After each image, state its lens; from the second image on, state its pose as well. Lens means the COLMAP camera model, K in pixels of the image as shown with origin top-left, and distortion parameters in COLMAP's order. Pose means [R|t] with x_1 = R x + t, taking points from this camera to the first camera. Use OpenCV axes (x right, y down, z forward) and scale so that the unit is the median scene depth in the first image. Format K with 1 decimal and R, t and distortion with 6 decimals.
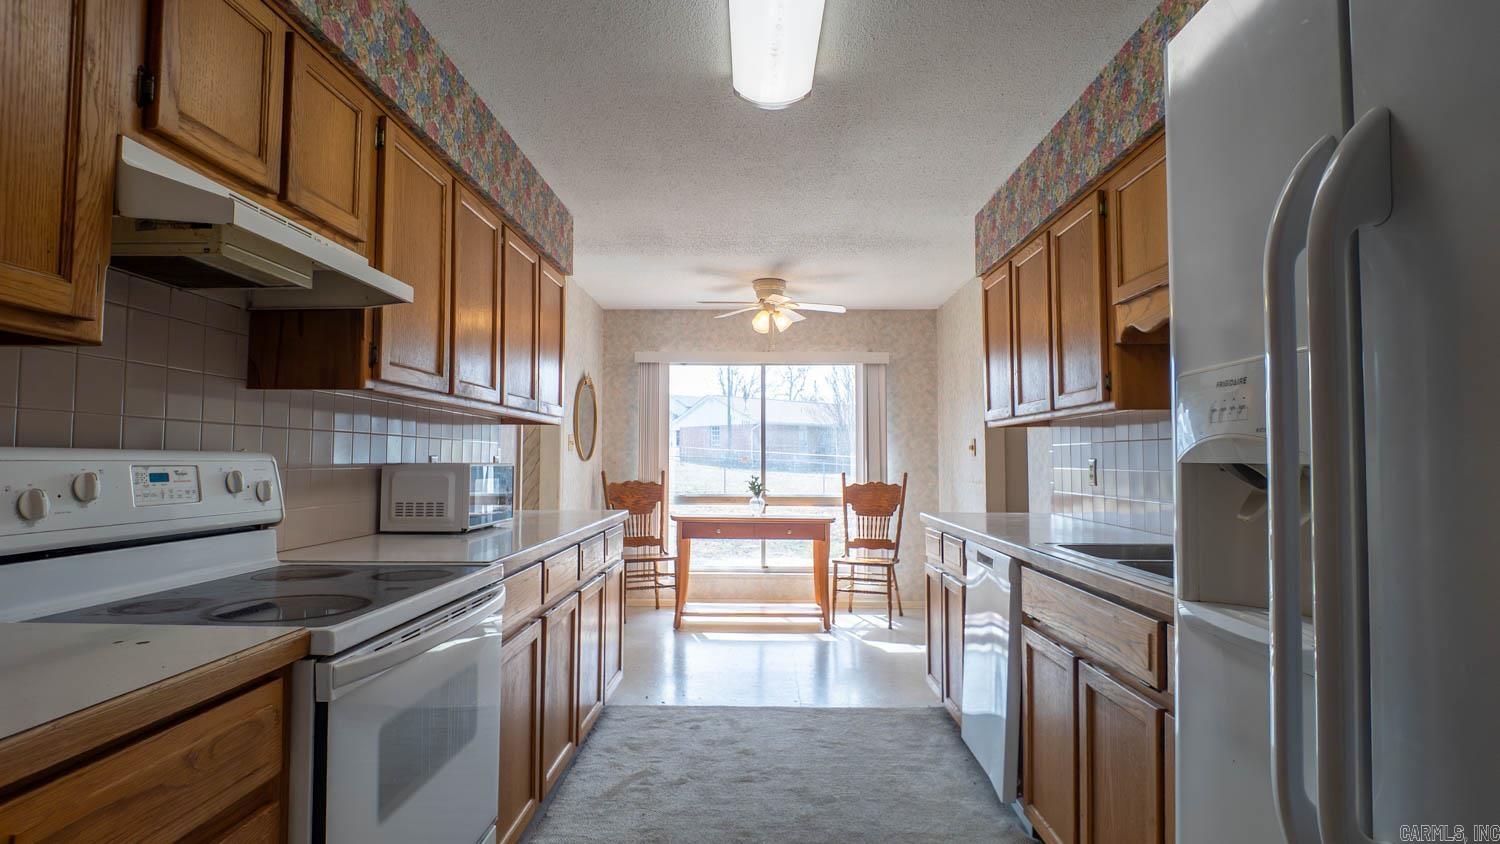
lens RADIAL K [[770.1, 0, 748.0], [0, 770.1, 419.9], [0, 0, 1]] dist [-0.016613, -0.002640]
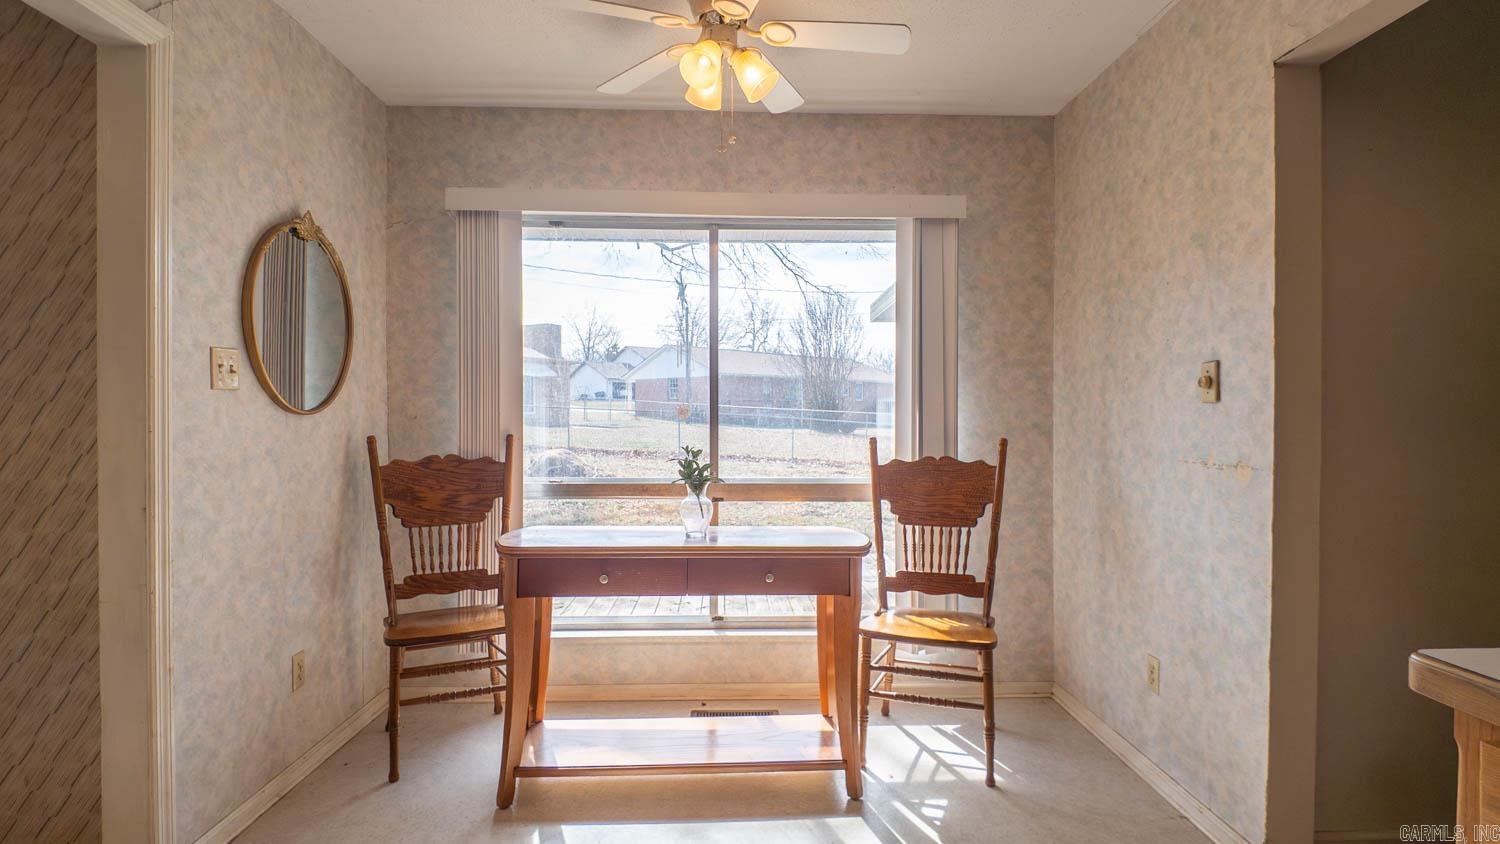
lens RADIAL K [[770.1, 0, 748.0], [0, 770.1, 419.9], [0, 0, 1]] dist [-0.016613, -0.002640]
pose [[0.998803, -0.001177, 0.048899, 0.018183], [-0.001726, 0.998240, 0.059286, 0.027231], [-0.048883, -0.059299, 0.997043, 0.500729]]
